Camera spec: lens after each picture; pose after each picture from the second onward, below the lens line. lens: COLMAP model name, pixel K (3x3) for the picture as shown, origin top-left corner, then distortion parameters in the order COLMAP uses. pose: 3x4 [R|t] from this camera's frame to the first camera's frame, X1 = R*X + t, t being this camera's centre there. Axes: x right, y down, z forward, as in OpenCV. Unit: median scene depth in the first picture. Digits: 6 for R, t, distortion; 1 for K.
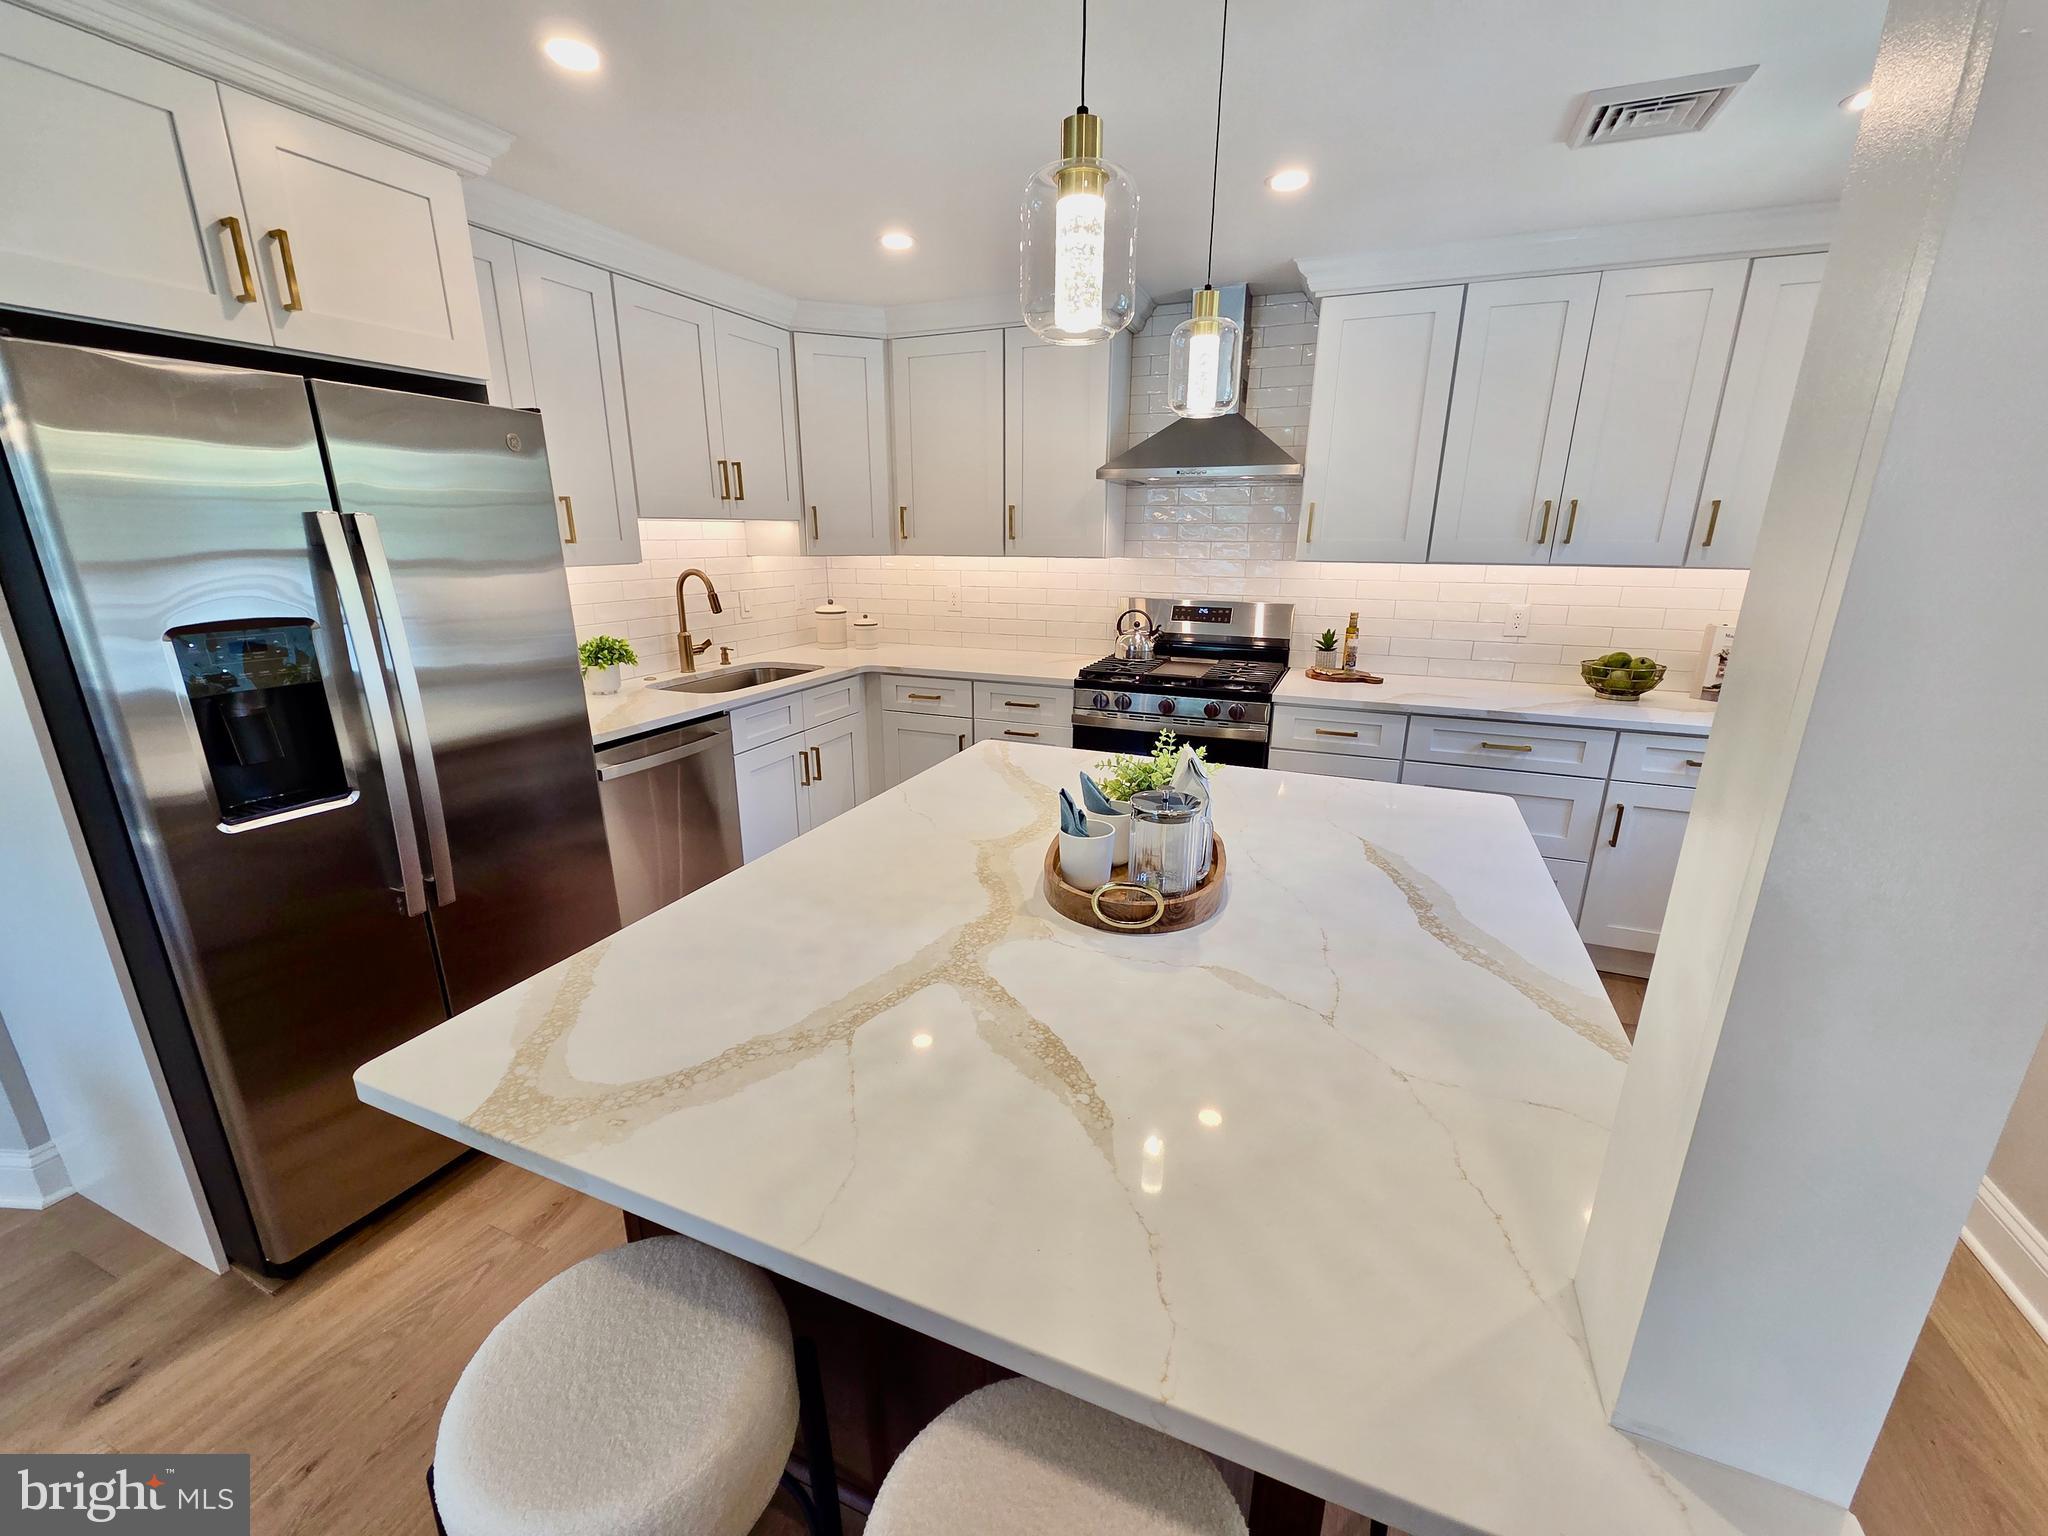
lens RADIAL K [[838.6, 0, 1012.6], [0, 838.6, 775.2], [0, 0, 1]] dist [0.002527, -0.000407]
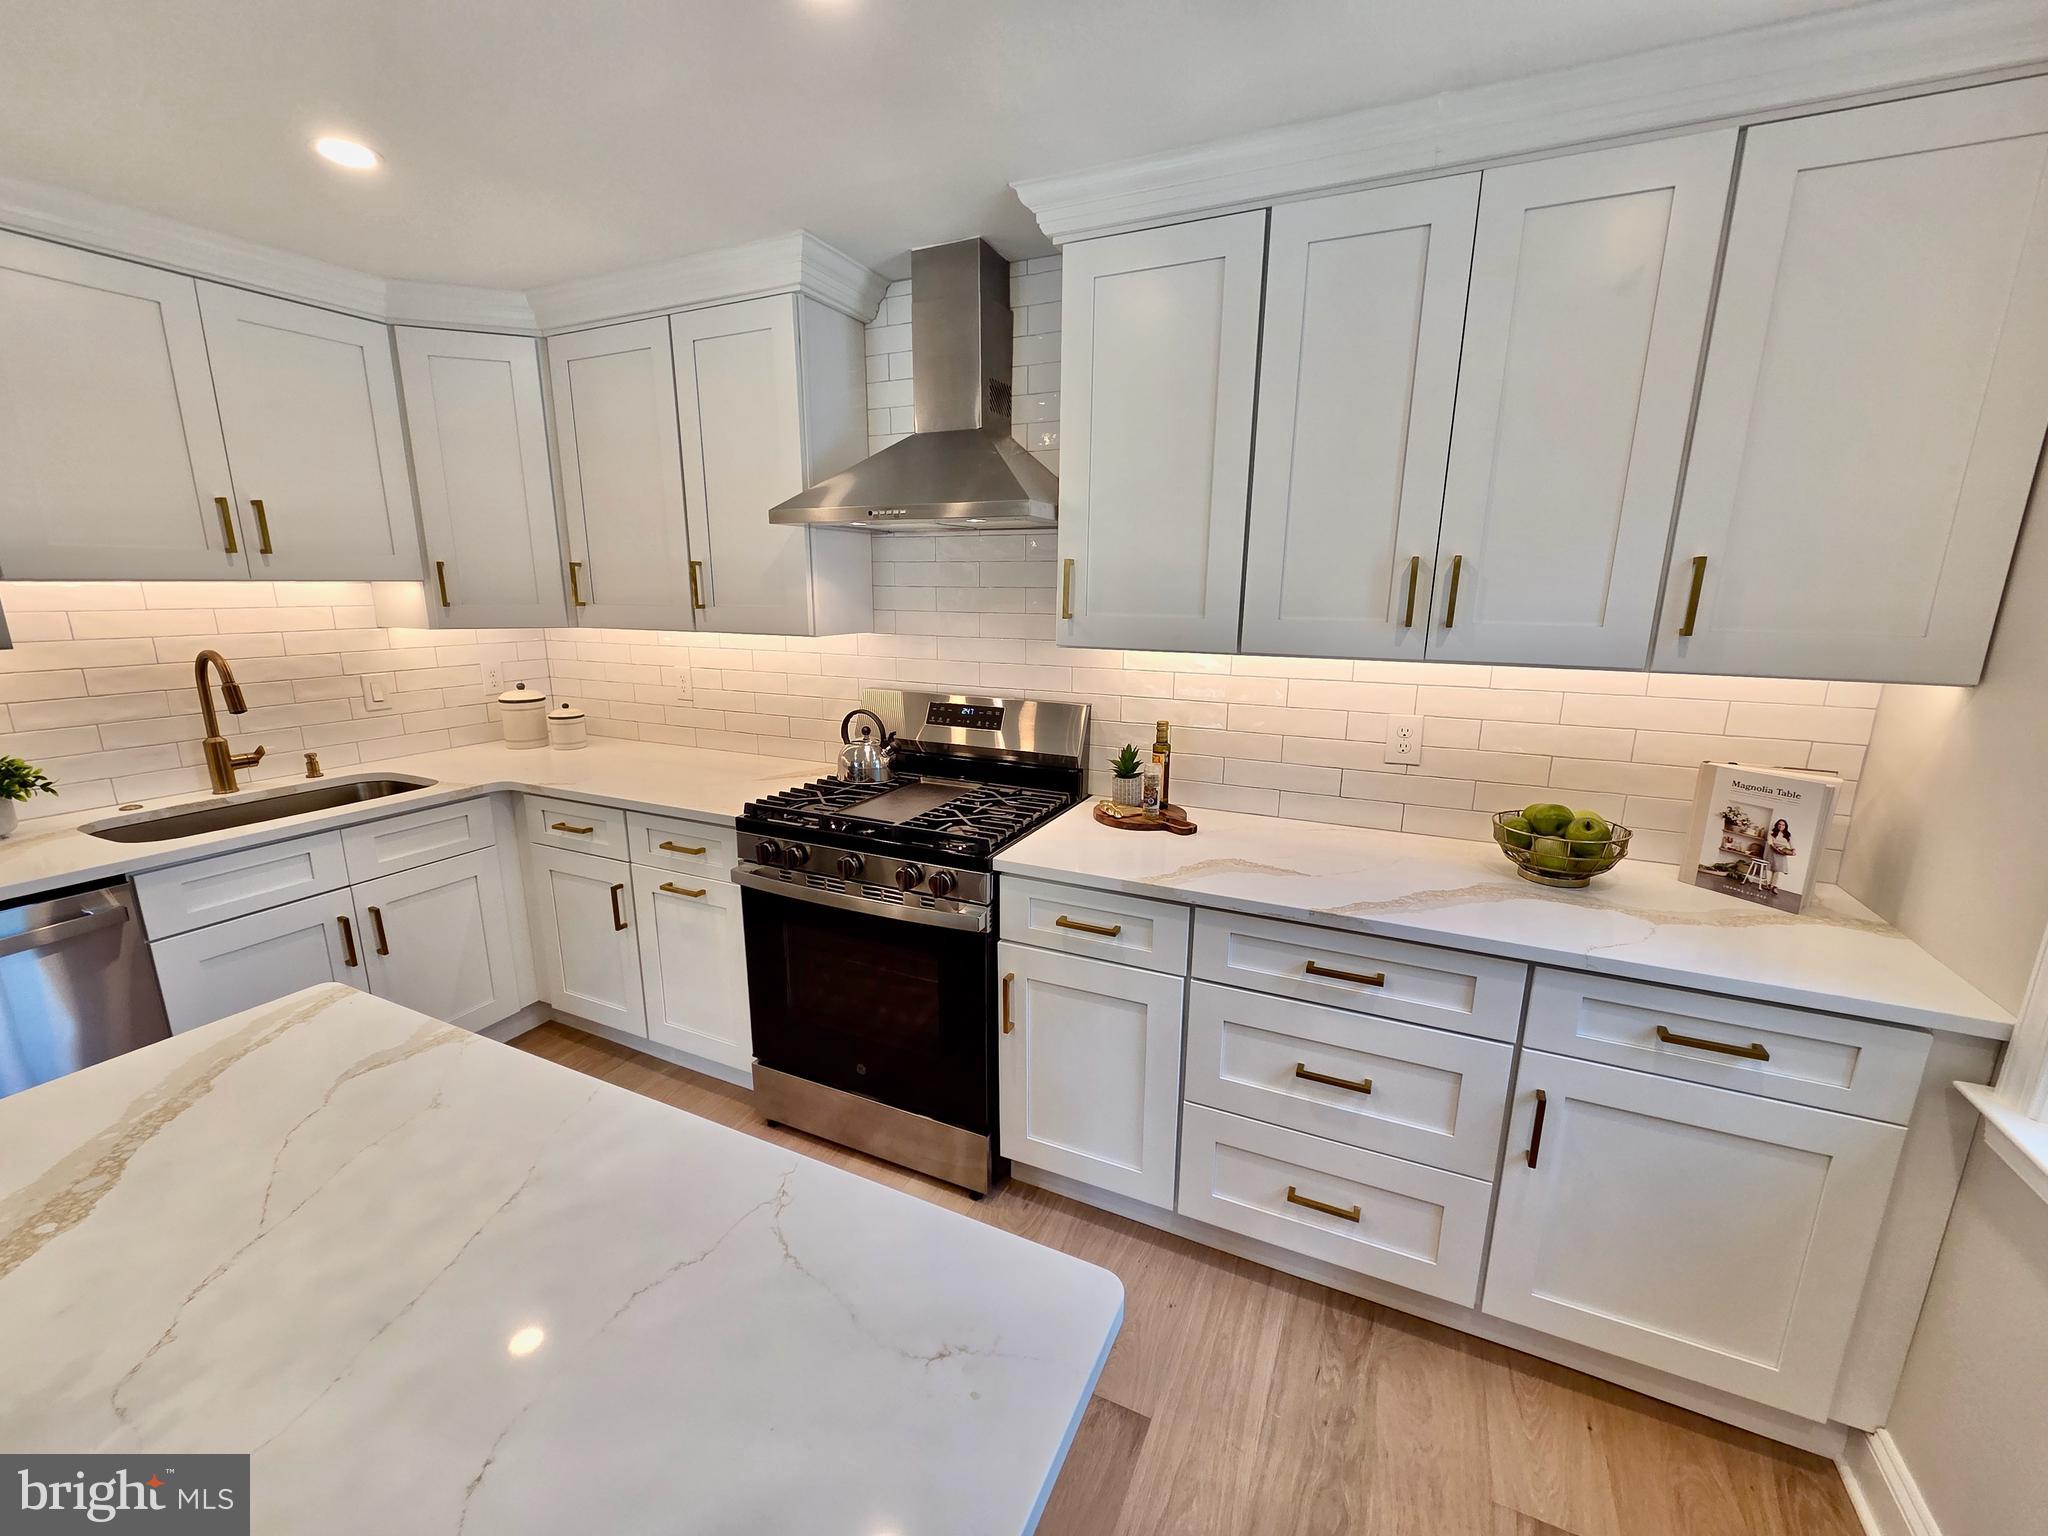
lens RADIAL K [[838.6, 0, 1012.6], [0, 838.6, 775.2], [0, 0, 1]] dist [0.002527, -0.000407]
pose [[0.998847, 0.013080, -0.046188, 0.341467], [-0.015760, 0.998184, -0.058137, -0.118504], [0.045343, 0.058798, 0.997240, 0.358369]]
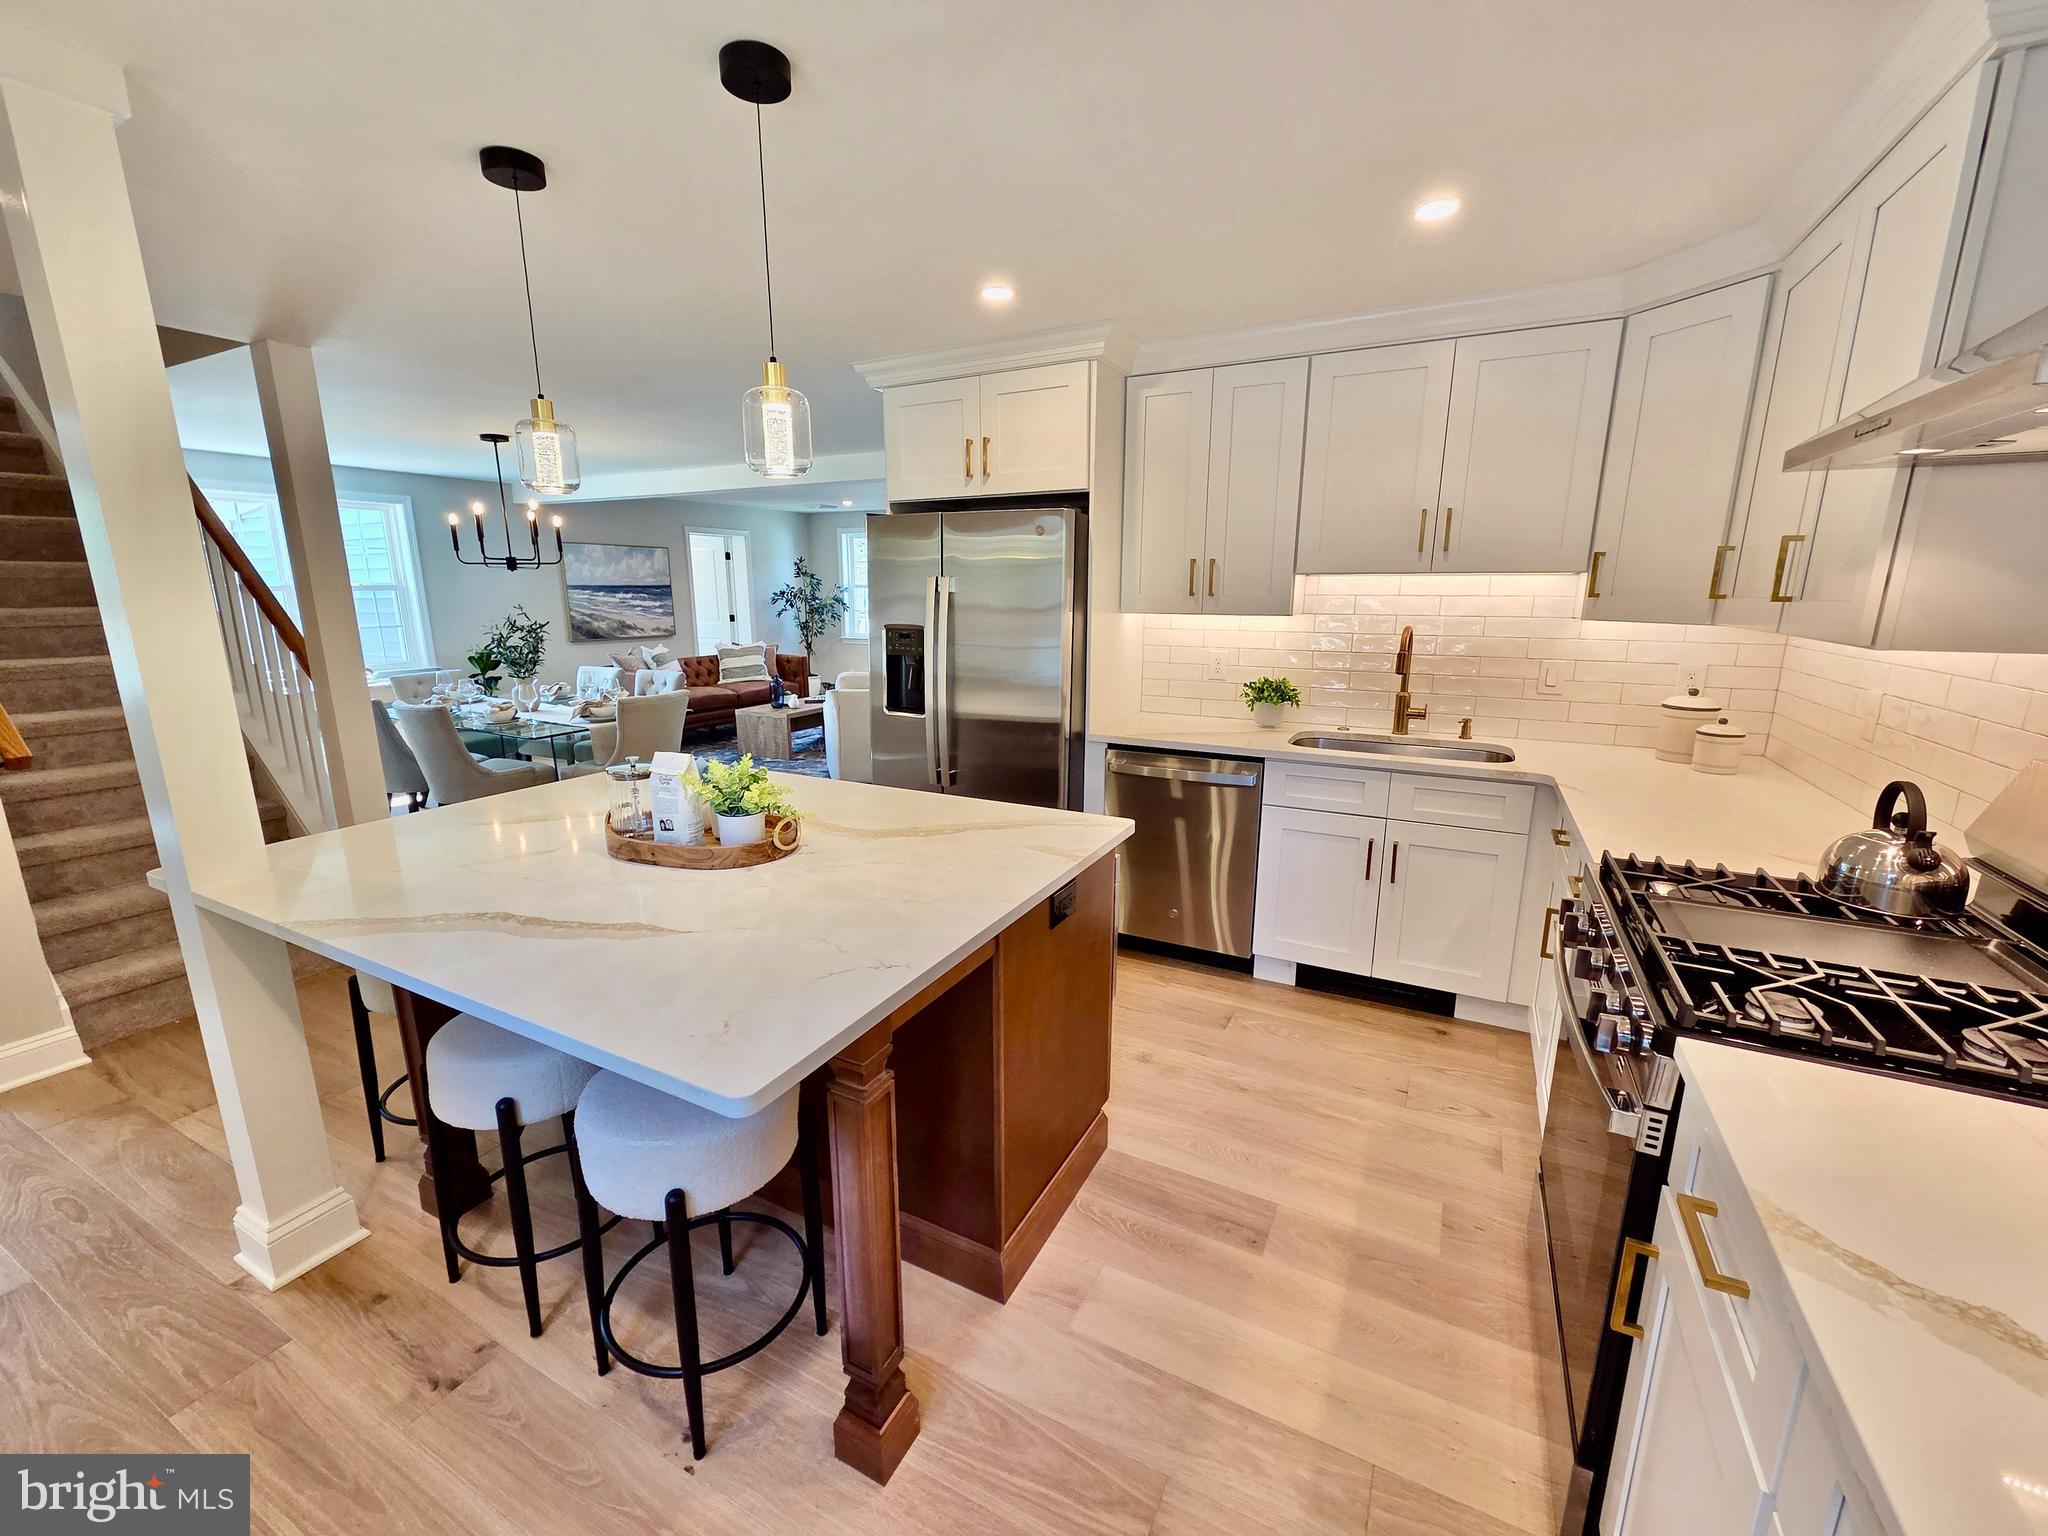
lens RADIAL K [[838.6, 0, 1012.6], [0, 838.6, 775.2], [0, 0, 1]] dist [0.002527, -0.000407]
pose [[-0.083561, 0.218191, -0.972322, 0.633777], [-0.280477, 0.931139, 0.233053, -0.196881], [0.956217, 0.292188, -0.016609, 0.681732]]
